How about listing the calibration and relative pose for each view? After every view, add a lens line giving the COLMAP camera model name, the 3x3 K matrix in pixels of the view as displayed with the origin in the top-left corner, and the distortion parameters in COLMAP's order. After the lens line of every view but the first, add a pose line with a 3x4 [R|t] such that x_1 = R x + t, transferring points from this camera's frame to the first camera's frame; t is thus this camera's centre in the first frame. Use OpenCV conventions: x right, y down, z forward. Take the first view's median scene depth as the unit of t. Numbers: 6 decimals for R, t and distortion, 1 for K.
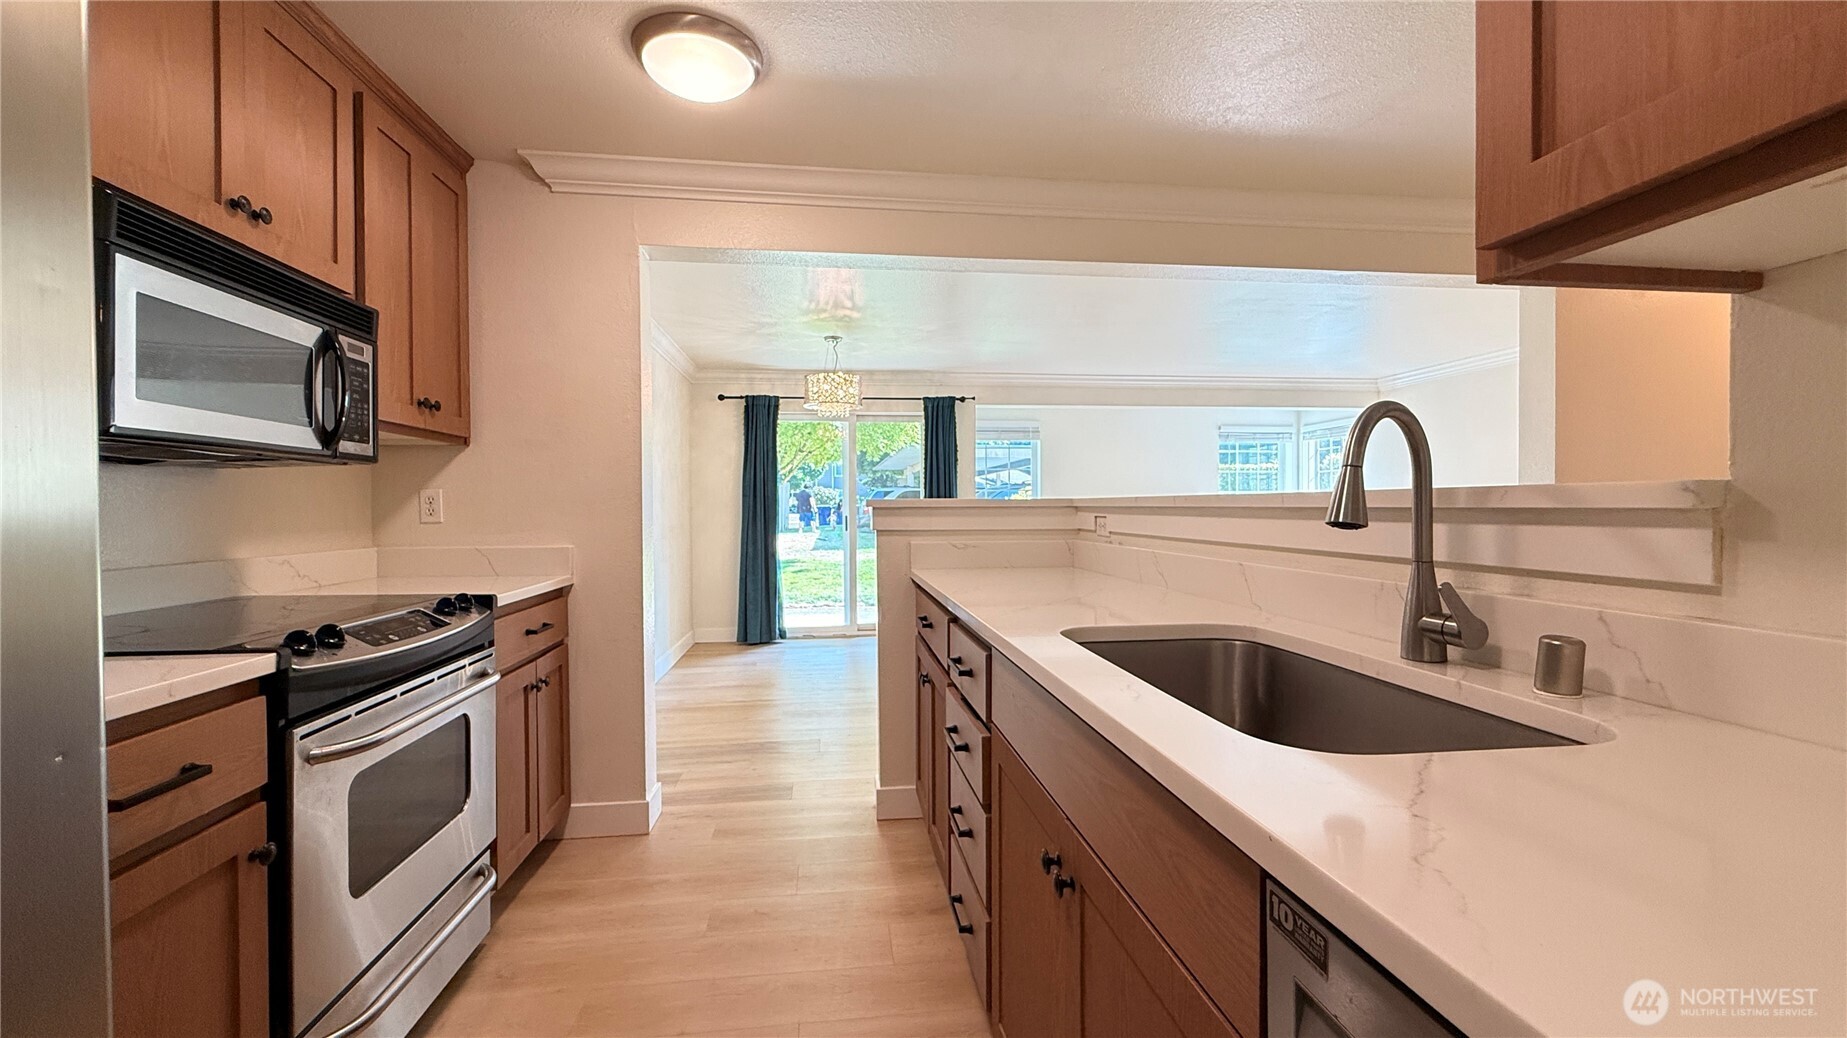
lens RADIAL K [[739.1, 0, 926.3], [0, 739.1, 517.6], [0, 0, 1]] dist [0.000975, -0.000602]
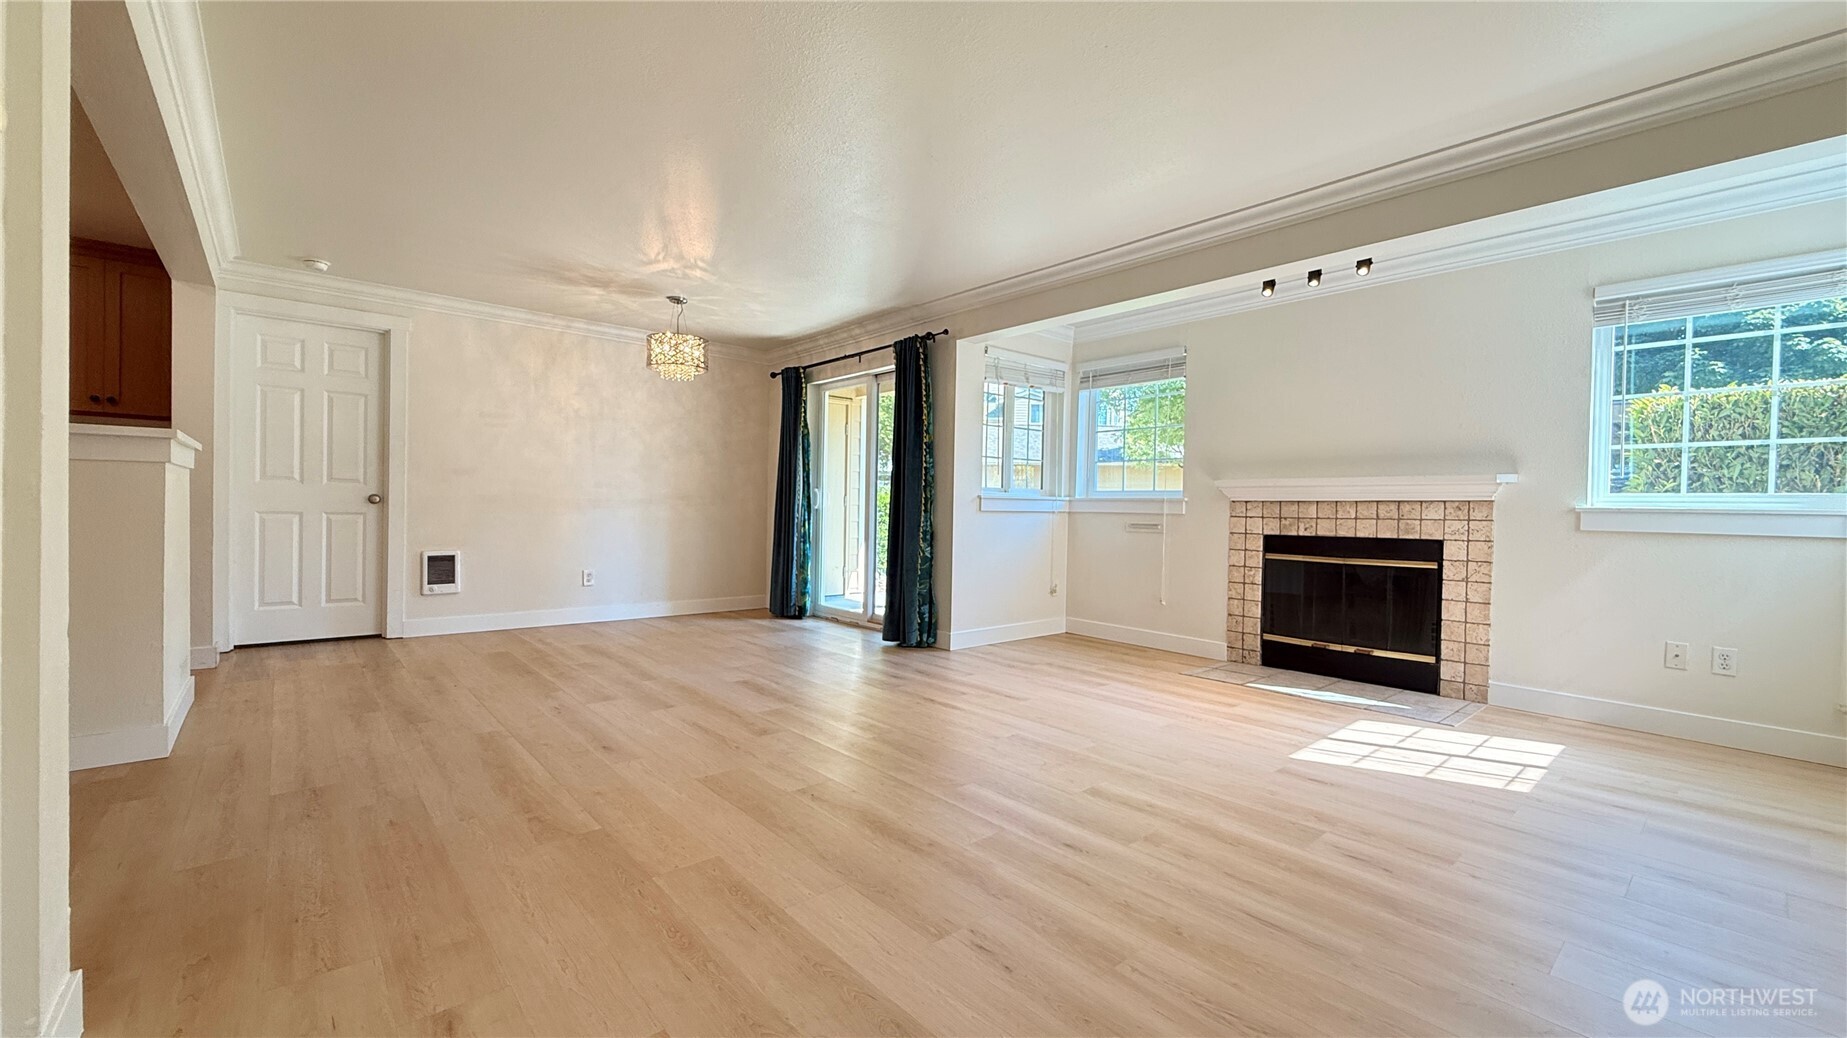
lens RADIAL K [[739.1, 0, 922.8], [0, 739.1, 521.7], [0, 0, 1]] dist [0.000975, -0.000602]
pose [[0.553921, 0.036923, -0.831750, 1.272655], [-0.029649, 0.999257, 0.024613, 0.021405], [0.832041, 0.011027, 0.554604, 1.069677]]
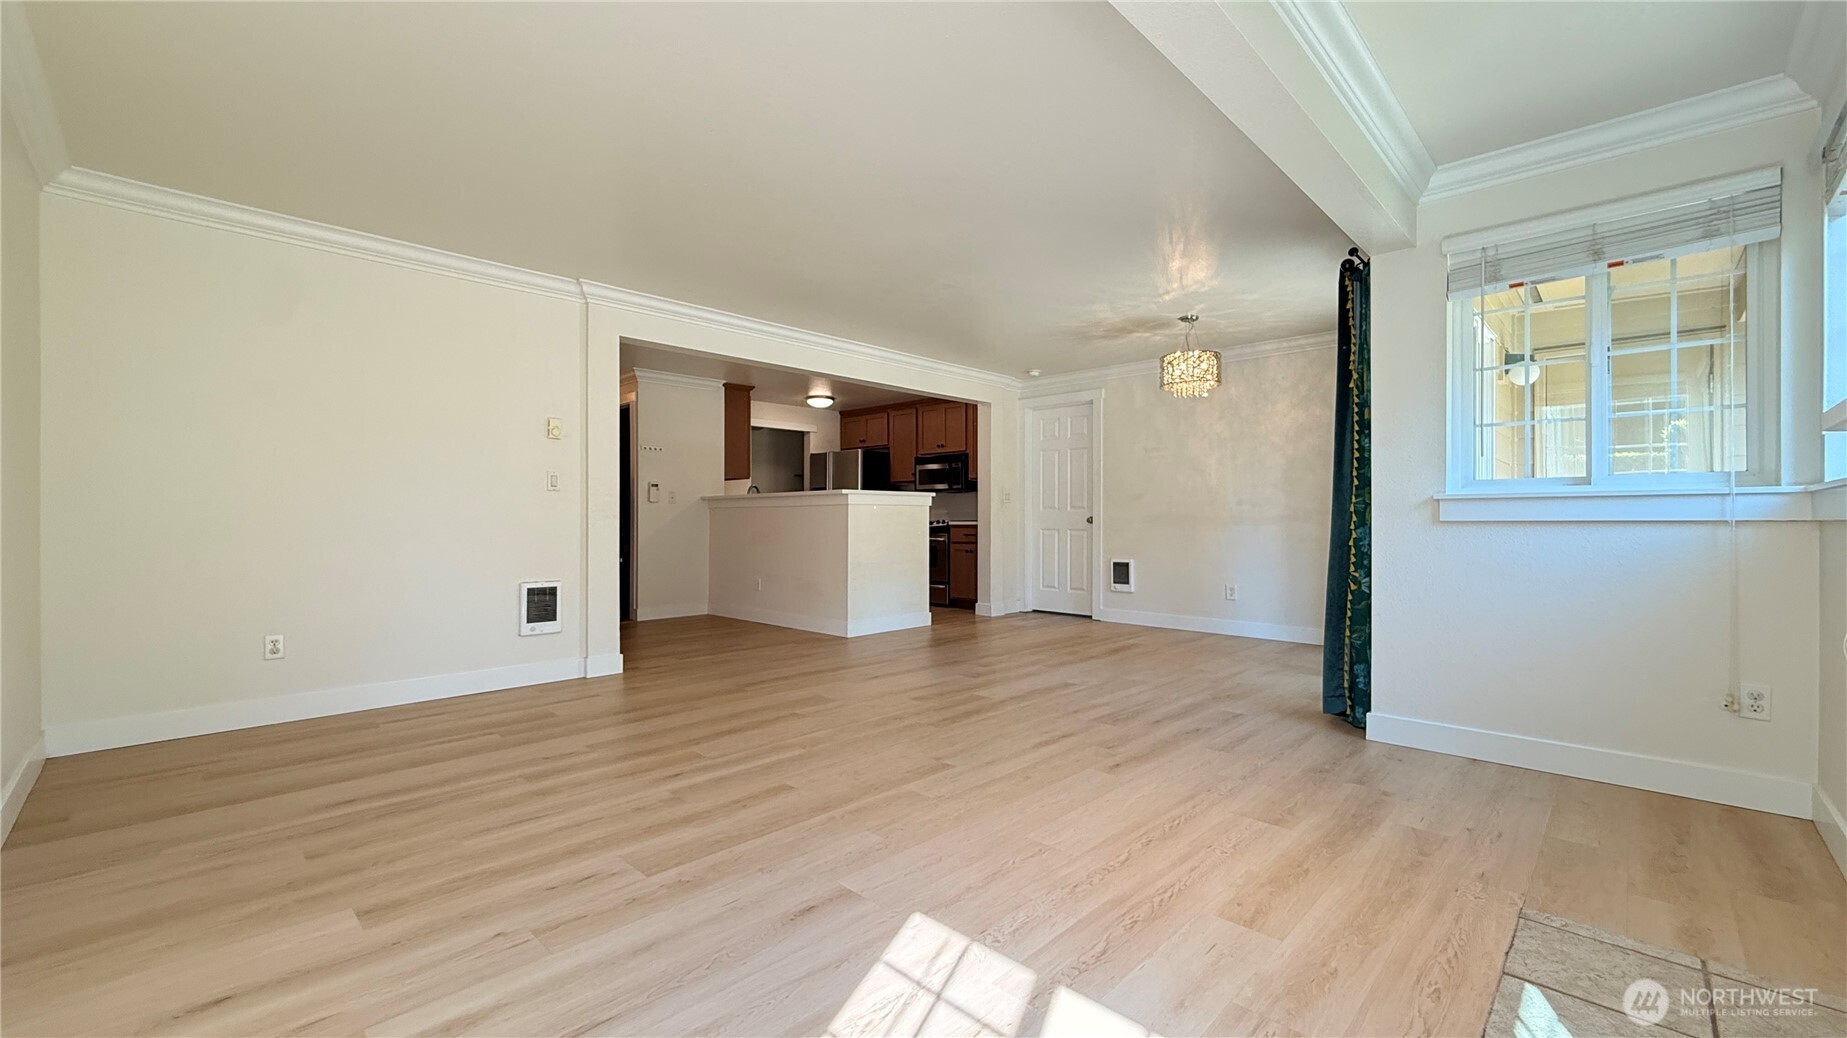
lens RADIAL K [[739.1, 0, 915.4], [0, 739.1, 515.6], [0, 0, 1]] dist [0.000975, -0.000602]
pose [[-0.788459, 0.005278, -0.615064, 1.102877], [0.002306, 0.999982, 0.005626, 0.019760], [0.615083, 0.003018, -0.788457, 2.472772]]
